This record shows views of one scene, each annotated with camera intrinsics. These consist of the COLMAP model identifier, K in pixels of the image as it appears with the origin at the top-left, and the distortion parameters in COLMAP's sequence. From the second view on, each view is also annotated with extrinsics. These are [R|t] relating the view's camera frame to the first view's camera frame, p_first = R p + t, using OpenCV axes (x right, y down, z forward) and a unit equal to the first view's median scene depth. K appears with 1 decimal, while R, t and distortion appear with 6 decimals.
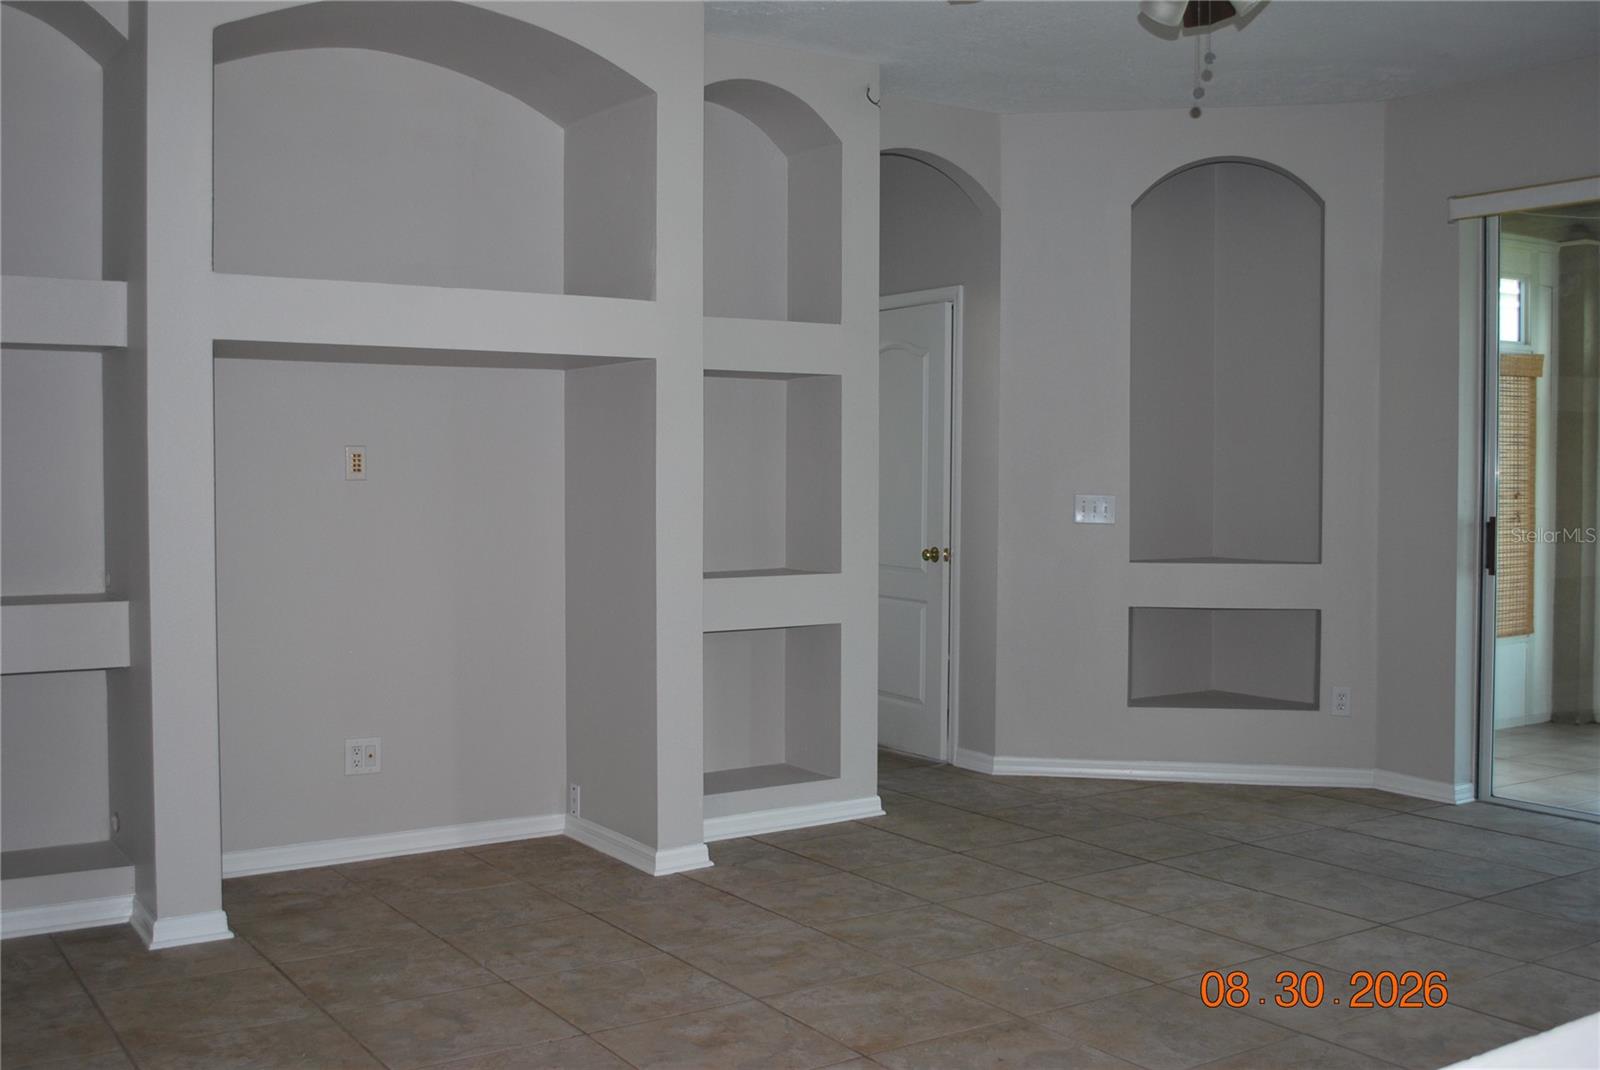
lens RADIAL K [[1589.7, 0, 800.8], [0, 1589.7, 536.0], [0, 0, 1]] dist [-0.059055, 0.000000]
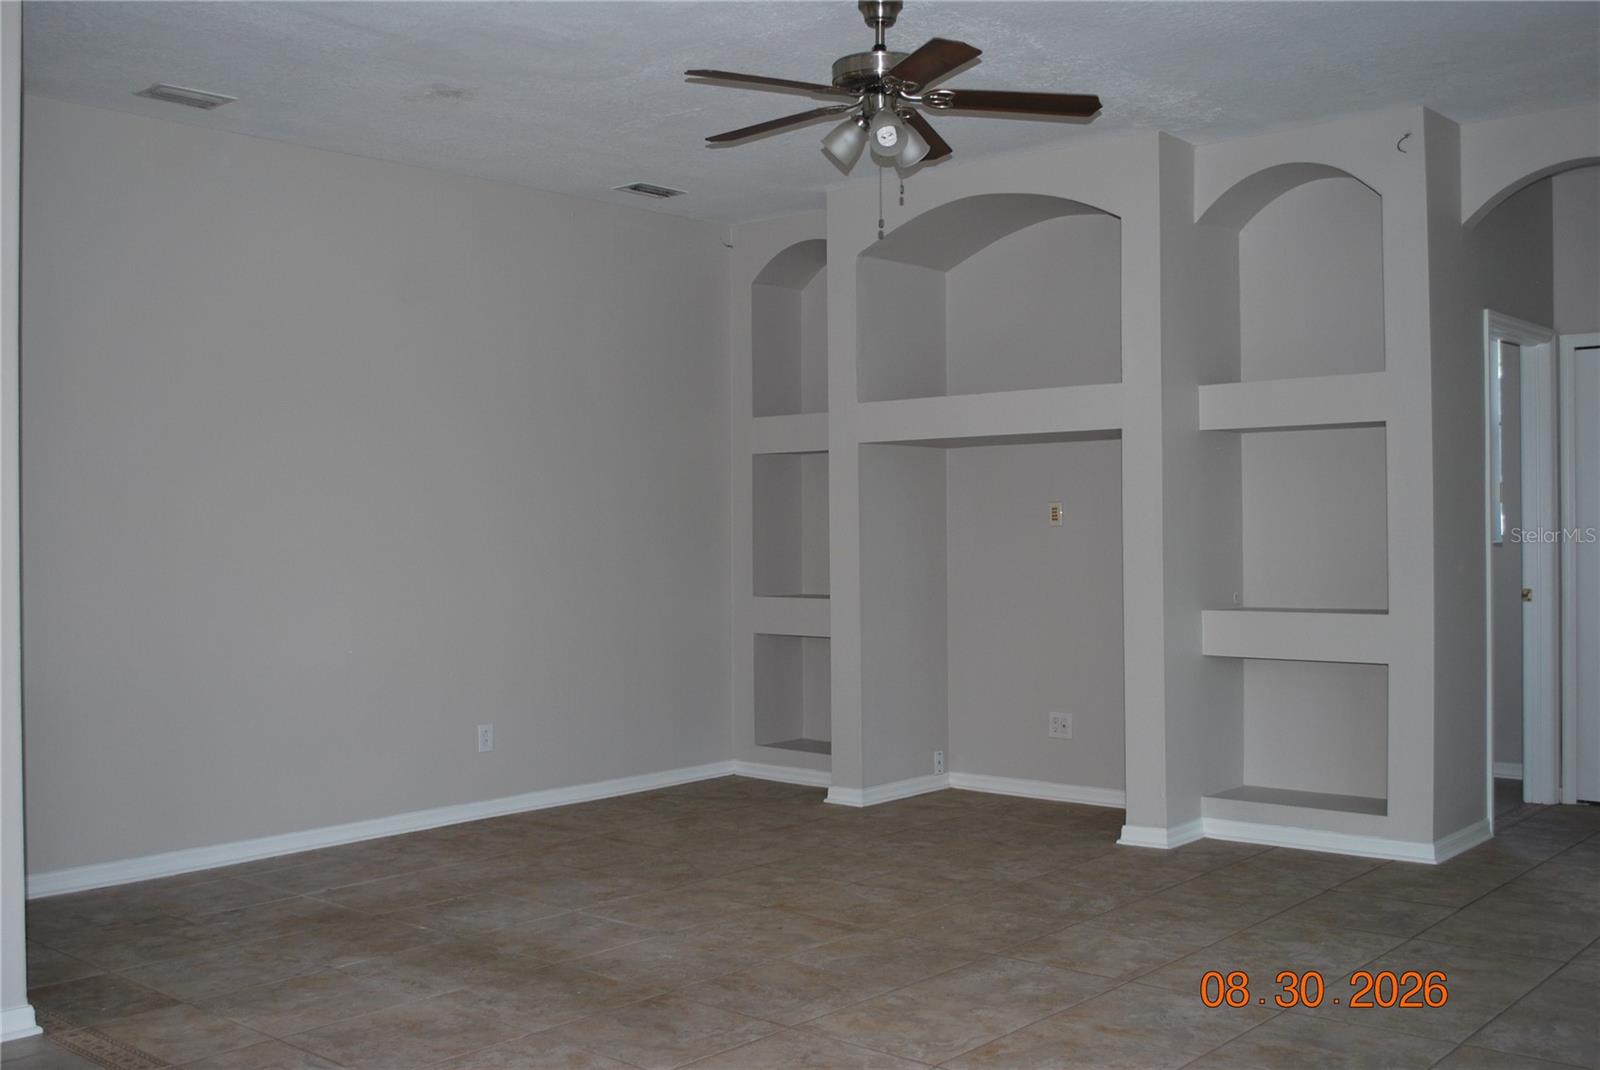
lens RADIAL K [[1589.7, 0, 799.4], [0, 1589.7, 534.3], [0, 0, 1]] dist [-0.059055, 0.000000]
pose [[0.243639, -0.003299, -0.969860, 0.942509], [-0.022371, 0.999709, -0.009020, -0.010456], [0.969608, 0.023894, 0.243495, 0.399504]]
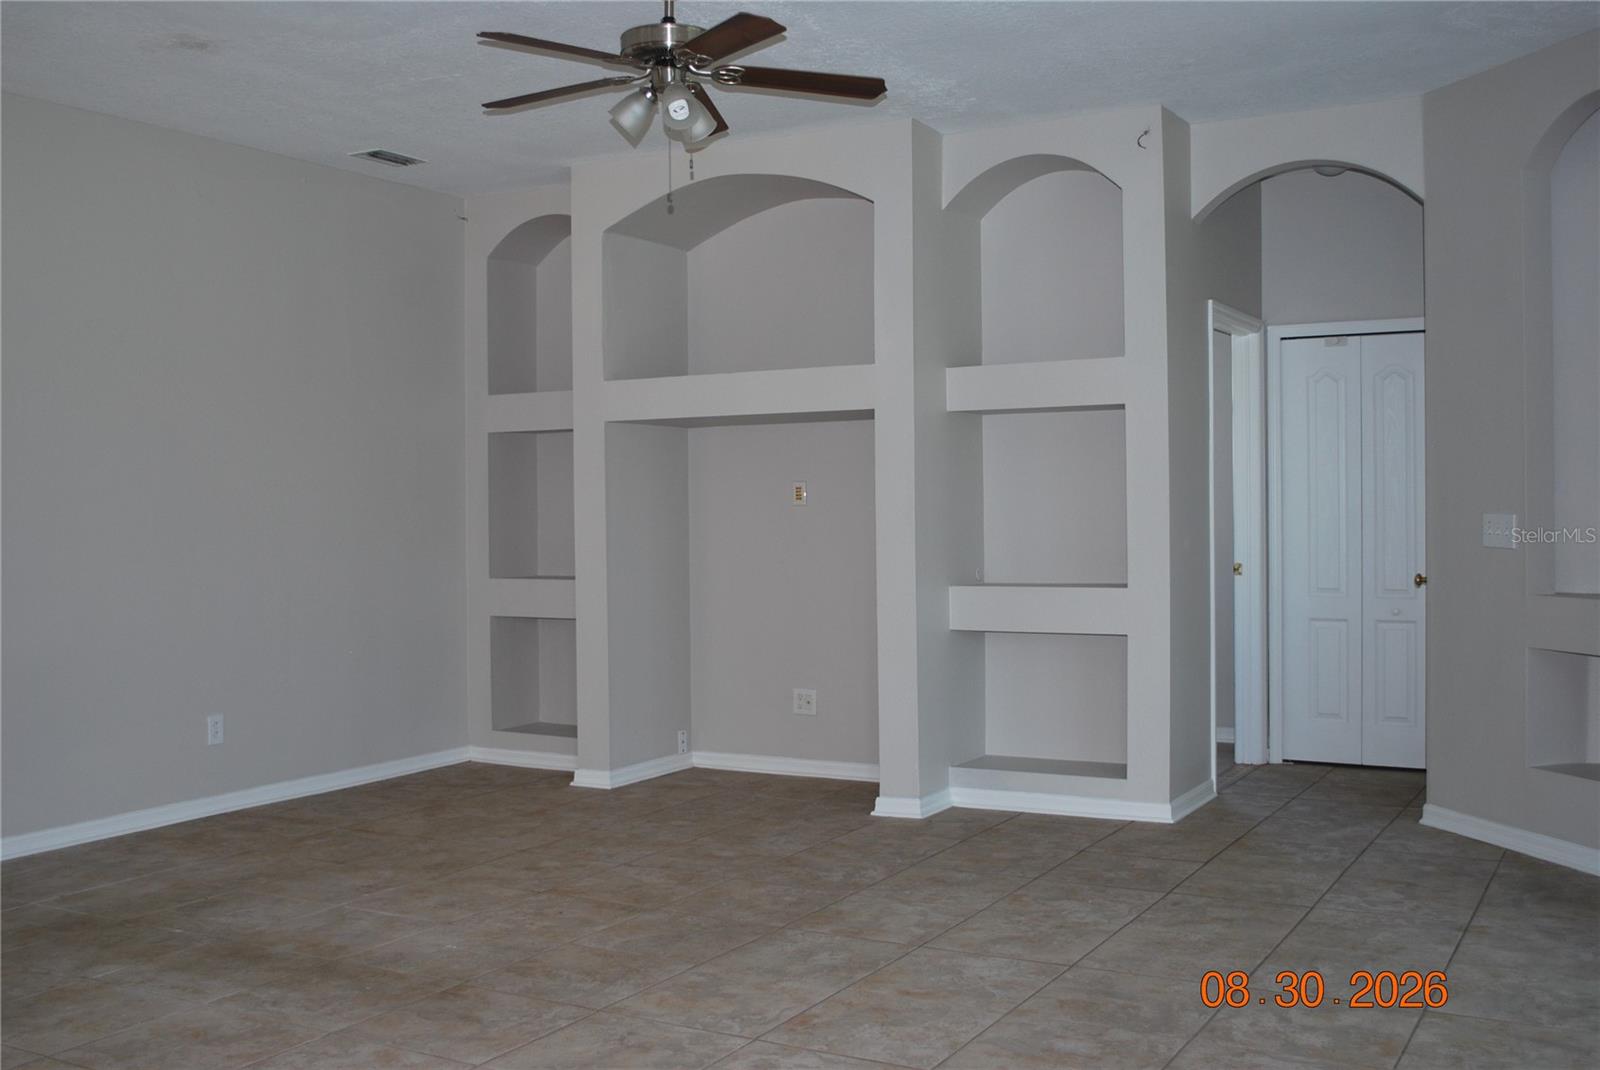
lens RADIAL K [[1589.7, 0, 797.7], [0, 1589.7, 536.0], [0, 0, 1]] dist [-0.059055, 0.000000]
pose [[0.436016, 0.005471, -0.899922, 0.919266], [-0.016772, 0.999857, -0.002047, -0.005506], [0.899783, 0.015986, 0.436045, 0.344210]]
